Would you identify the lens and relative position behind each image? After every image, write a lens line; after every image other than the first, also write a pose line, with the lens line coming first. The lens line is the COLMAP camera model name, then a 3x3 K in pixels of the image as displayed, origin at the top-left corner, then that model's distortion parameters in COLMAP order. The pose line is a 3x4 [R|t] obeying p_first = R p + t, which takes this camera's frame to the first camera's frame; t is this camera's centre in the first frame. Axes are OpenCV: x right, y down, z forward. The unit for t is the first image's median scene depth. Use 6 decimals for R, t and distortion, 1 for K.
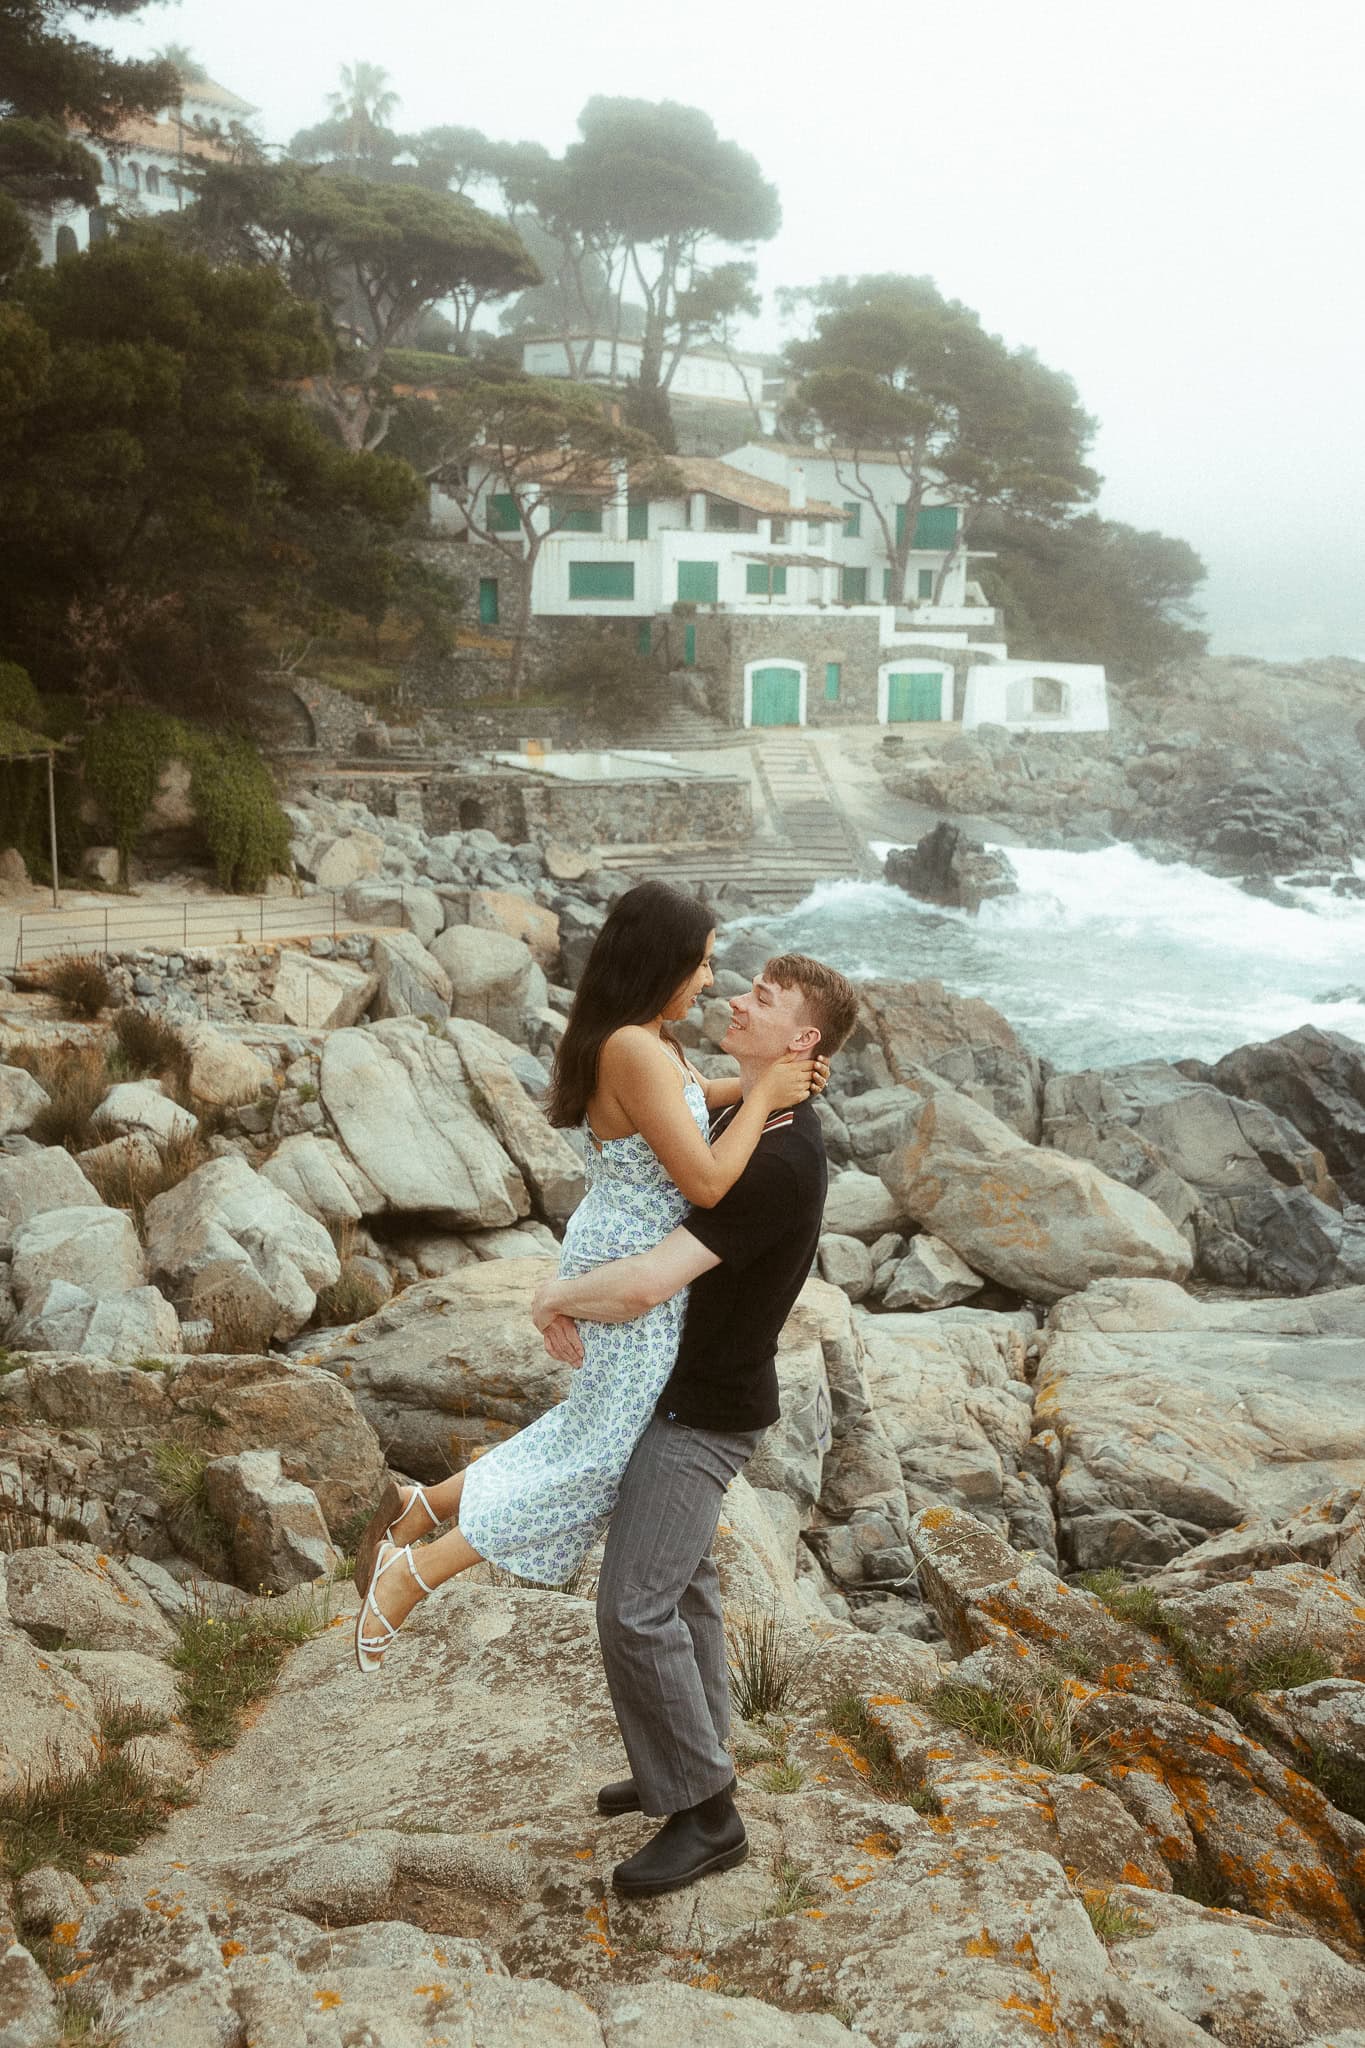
lens RADIAL K [[2287.0, 0, 683.0], [0, 2287.0, 1023.9], [0, 0, 1]] dist [-0.007929, 0.000000]
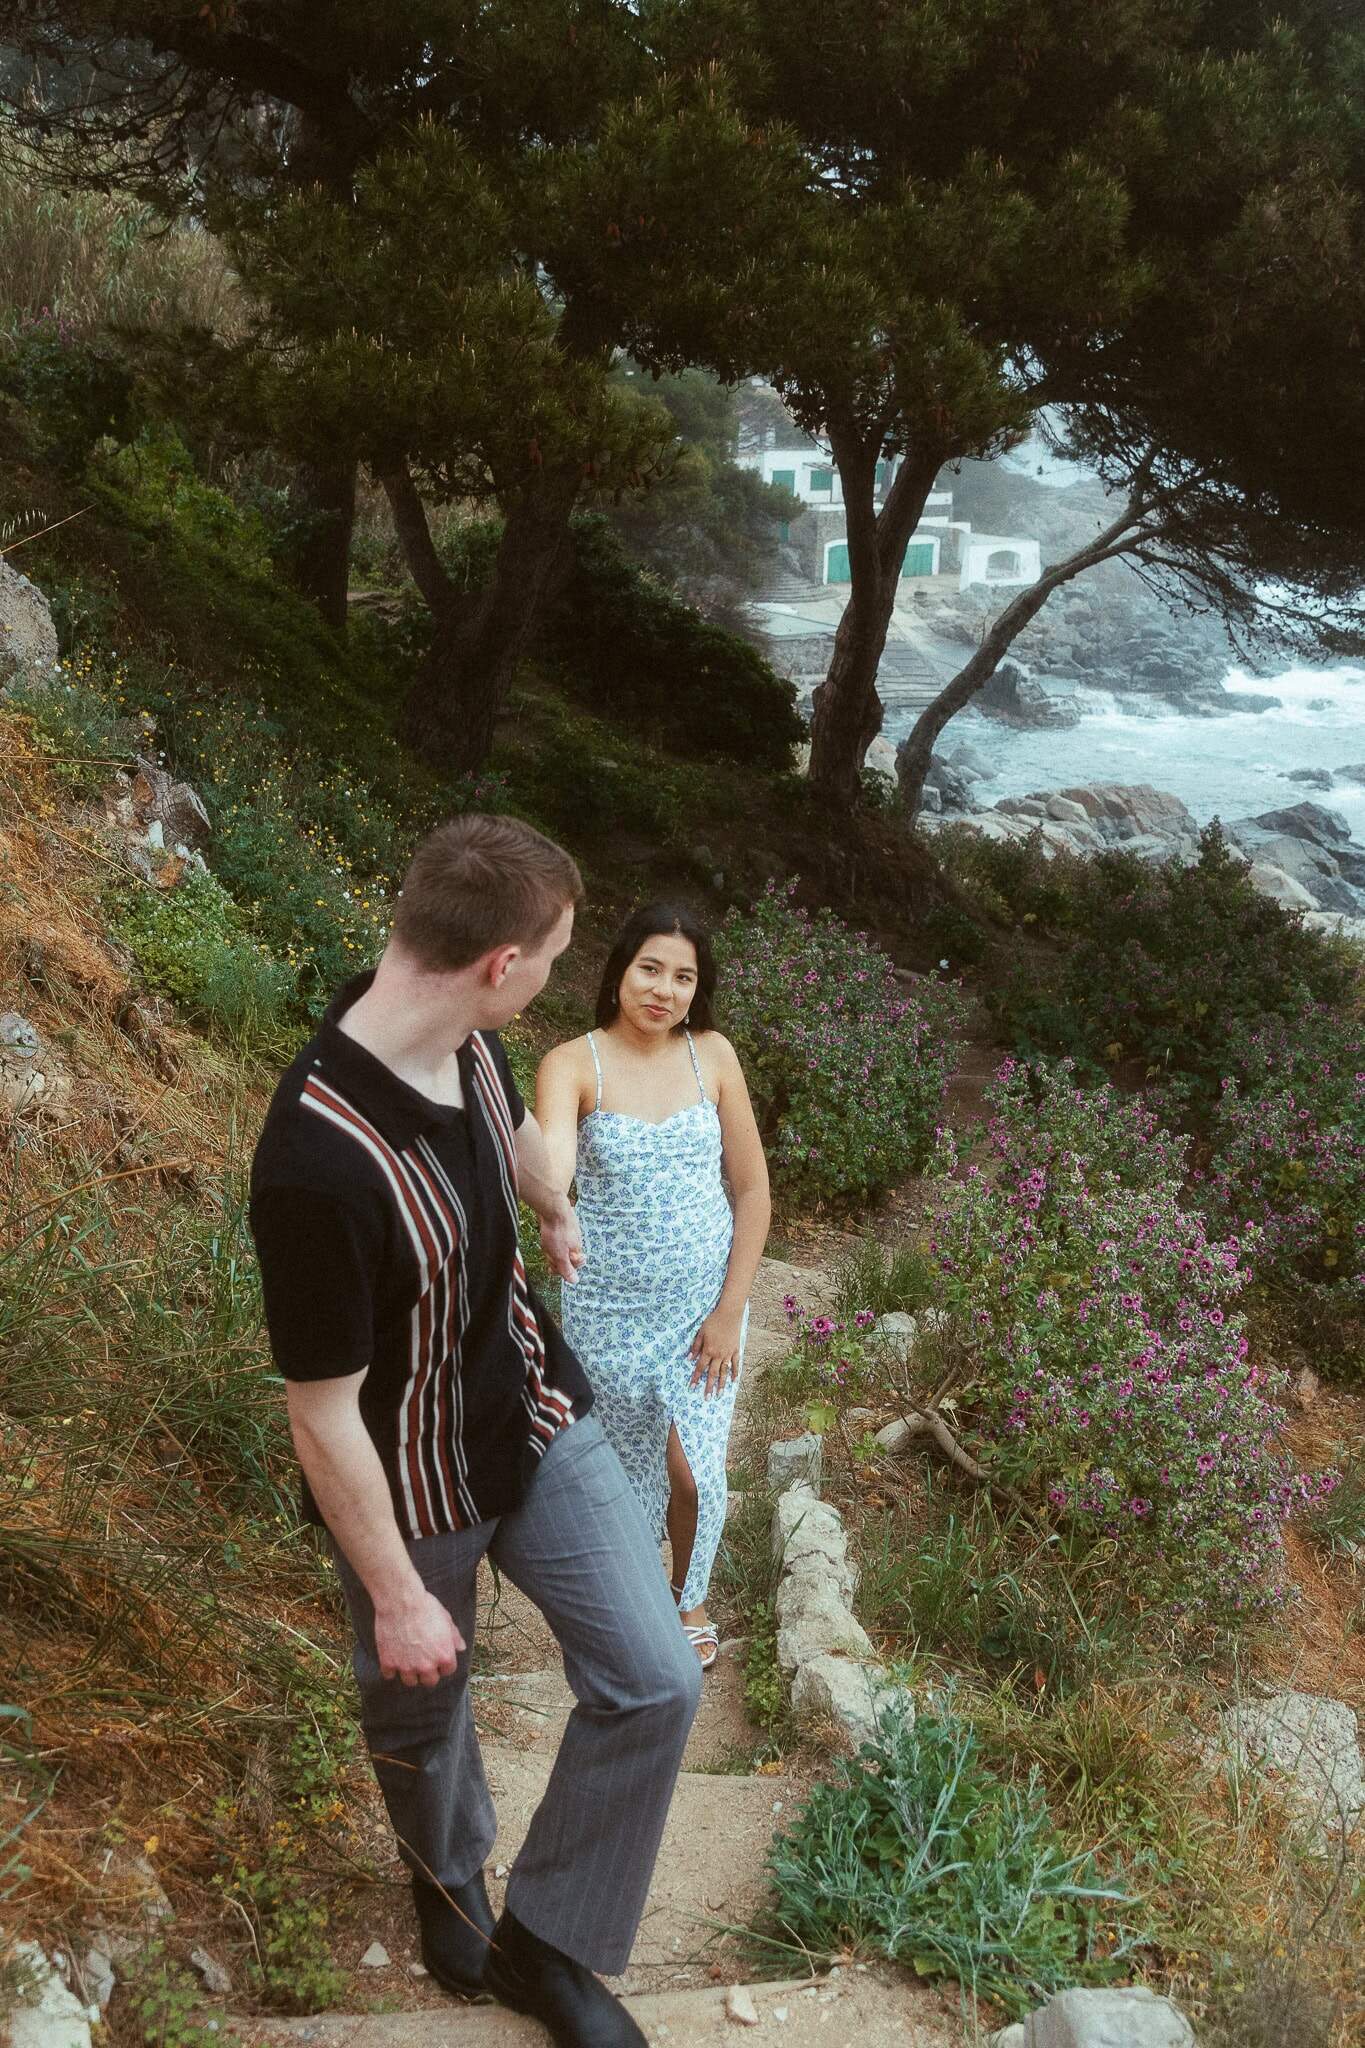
lens RADIAL K [[2287.0, 0, 684.6], [0, 2287.0, 1018.7], [0, 0, 1]] dist [-0.007929, 0.000000]
pose [[0.981166, -0.036988, 0.189590, -0.425636], [0.011453, 0.990908, 0.134051, -0.054369], [-0.192825, -0.129355, 0.972669, -0.602069]]
